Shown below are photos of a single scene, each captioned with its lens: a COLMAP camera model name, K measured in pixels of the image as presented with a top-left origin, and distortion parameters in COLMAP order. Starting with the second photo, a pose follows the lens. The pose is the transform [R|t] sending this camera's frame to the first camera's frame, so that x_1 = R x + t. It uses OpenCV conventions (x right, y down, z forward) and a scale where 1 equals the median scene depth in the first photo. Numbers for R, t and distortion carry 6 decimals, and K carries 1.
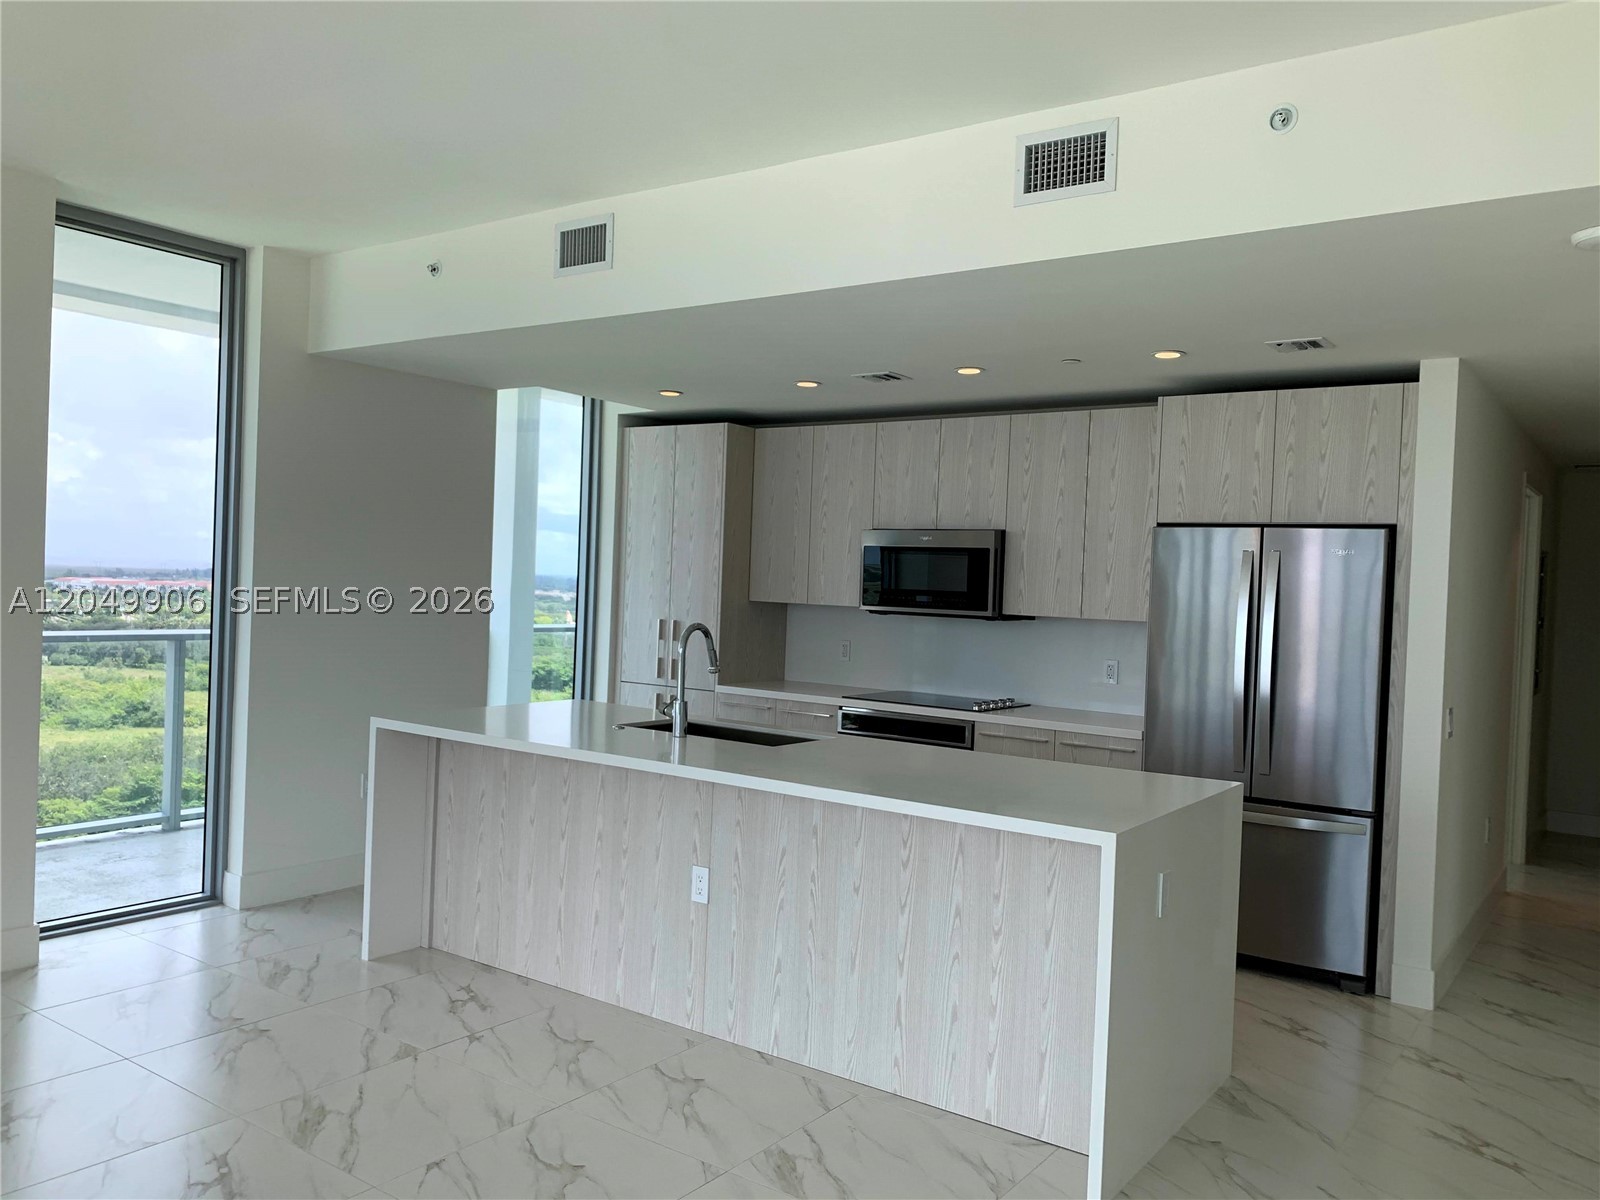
lens RADIAL K [[1222.8, 0, 800.0], [0, 1222.8, 600.0], [0, 0, 1]] dist [0.051770, -0.124199]
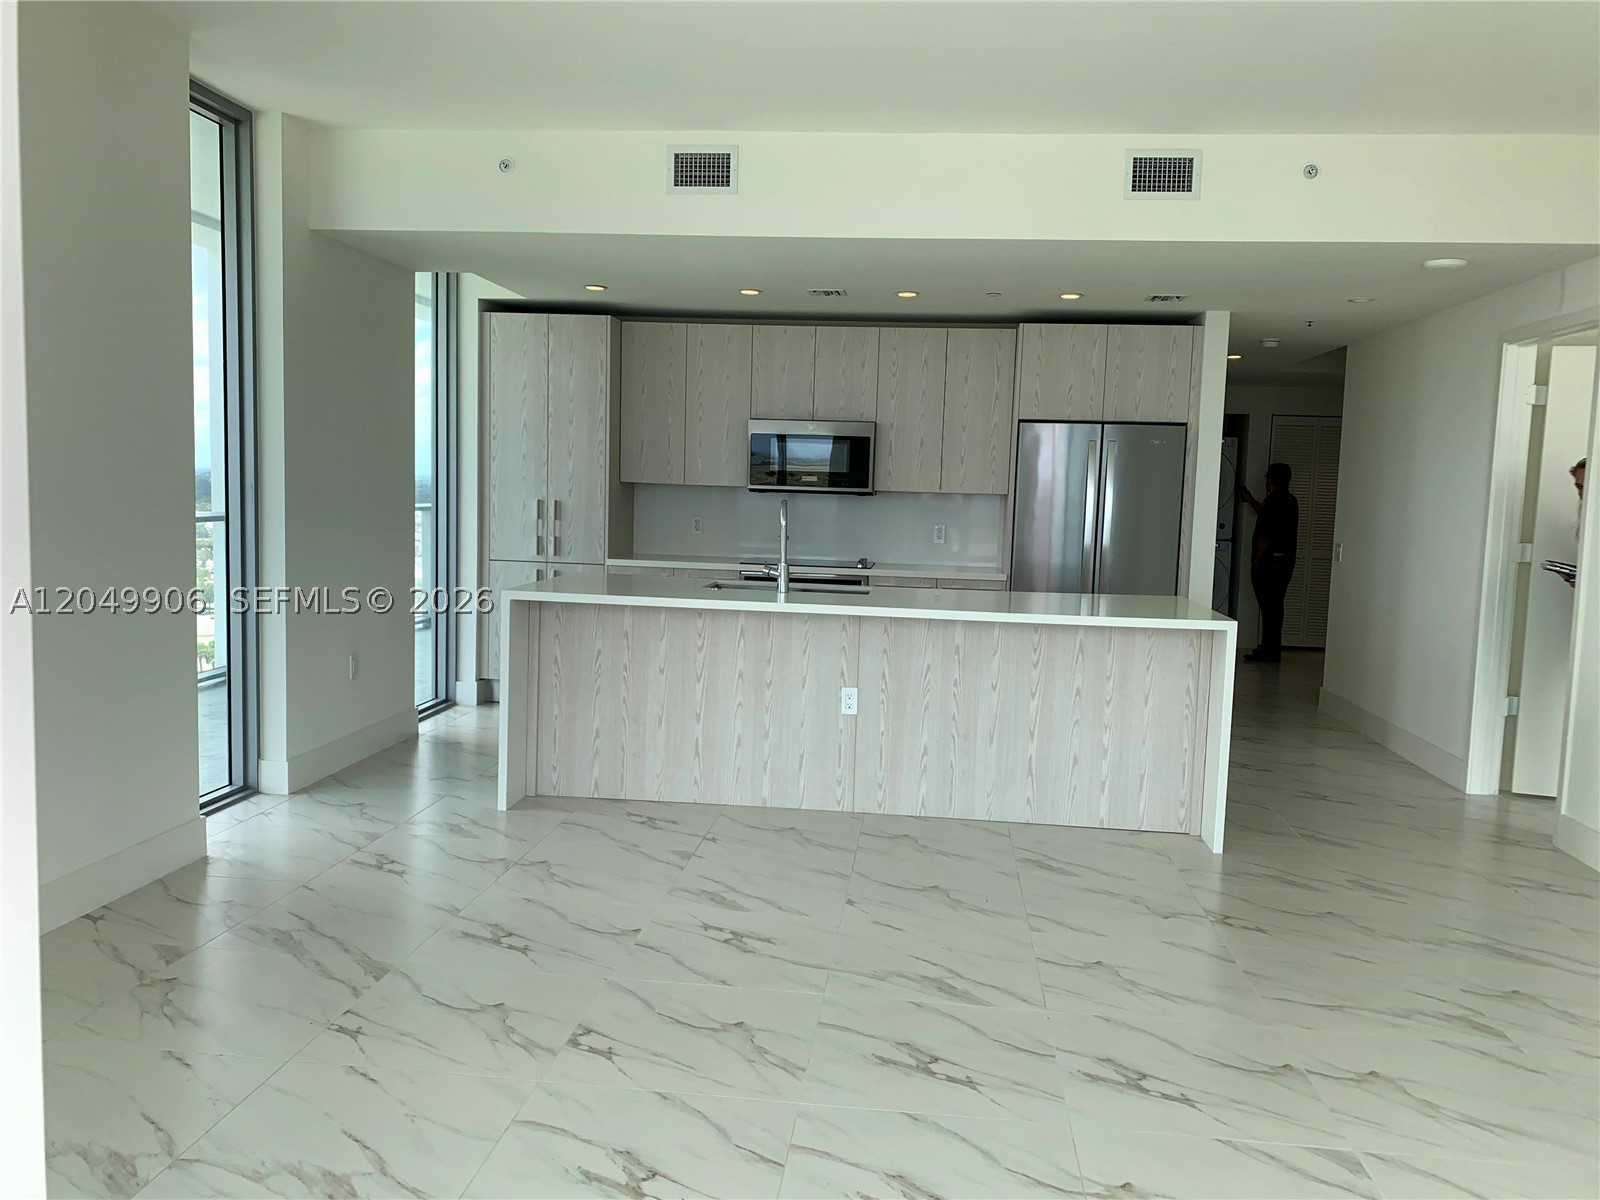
lens RADIAL K [[1257.0, 0, 768.2], [0, 1257.0, 606.7], [0, 0, 1]] dist [0.133413, -0.317897]
pose [[0.869528, -0.057586, 0.490516, -0.692547], [0.008414, 0.994762, 0.101868, -0.002645], [-0.493813, -0.084450, 0.865458, -0.086172]]
